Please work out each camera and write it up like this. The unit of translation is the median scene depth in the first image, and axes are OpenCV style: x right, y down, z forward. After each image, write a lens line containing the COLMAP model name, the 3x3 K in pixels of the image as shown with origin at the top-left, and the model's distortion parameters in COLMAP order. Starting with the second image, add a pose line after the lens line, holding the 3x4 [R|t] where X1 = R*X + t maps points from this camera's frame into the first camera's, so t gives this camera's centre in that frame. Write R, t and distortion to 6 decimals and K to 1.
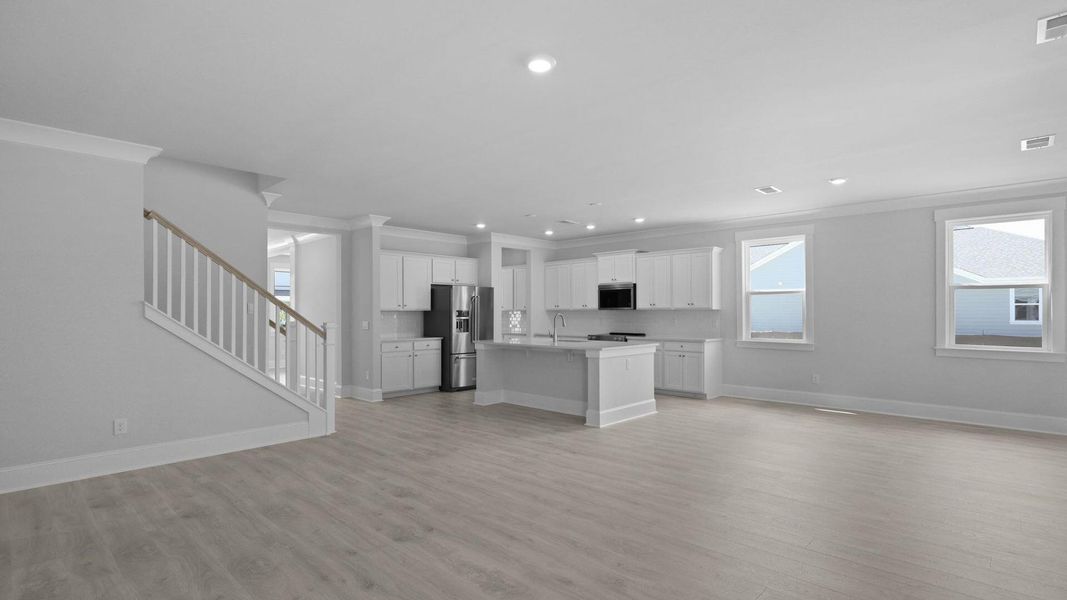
lens RADIAL K [[521.6, 0, 539.0], [0, 521.6, 305.8], [0, 0, 1]] dist [0.004665, 0.000653]
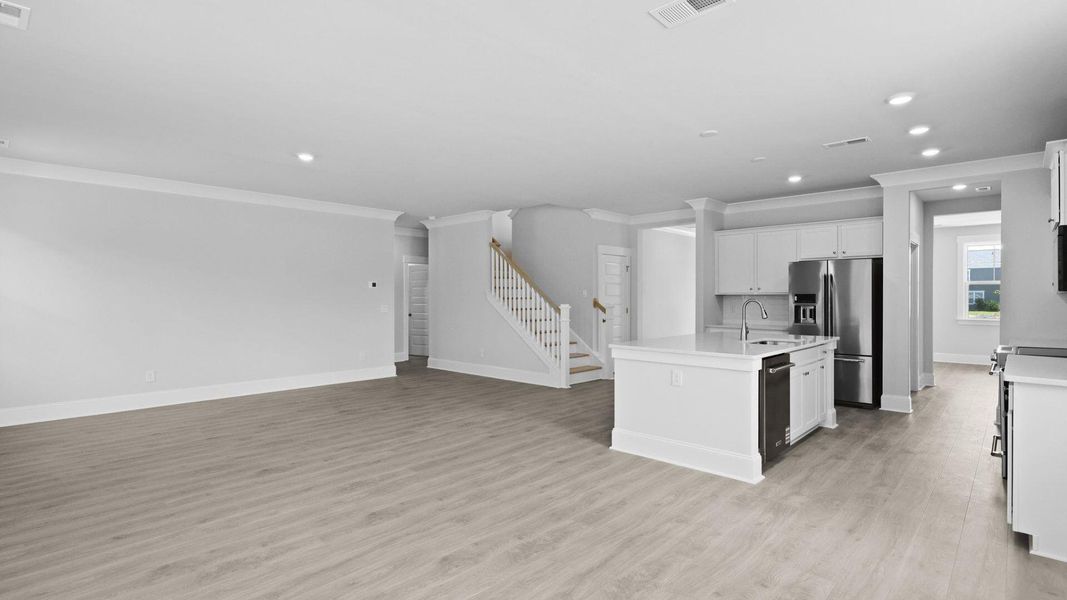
lens RADIAL K [[521.6, 0, 539.0], [0, 521.6, 305.8], [0, 0, 1]] dist [0.004665, 0.000653]
pose [[0.001665, 0.017991, -0.999837, 0.747816], [0.010456, 0.999783, 0.018007, 0.009778], [0.999944, -0.010484, 0.001476, 0.768418]]
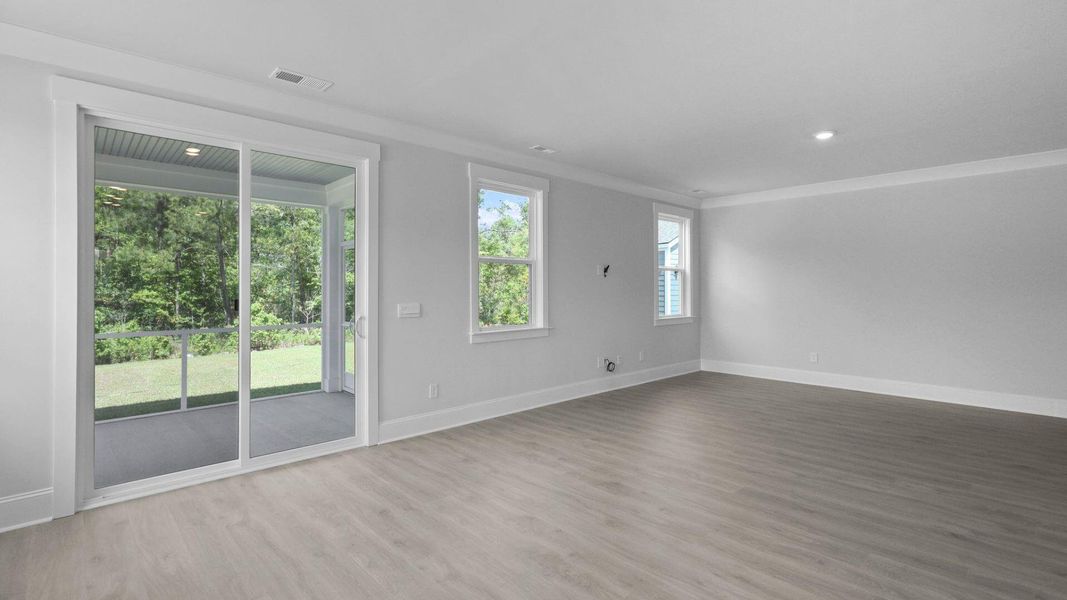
lens RADIAL K [[488.3, 0, 523.8], [0, 488.3, 291.2], [0, 0, 1]] dist [0.001164, 0.000174]
pose [[-0.996704, -0.000520, 0.081127, 0.344673], [-0.000921, 0.999988, -0.004898, 0.014428], [-0.081123, -0.004957, -0.996692, 1.102623]]
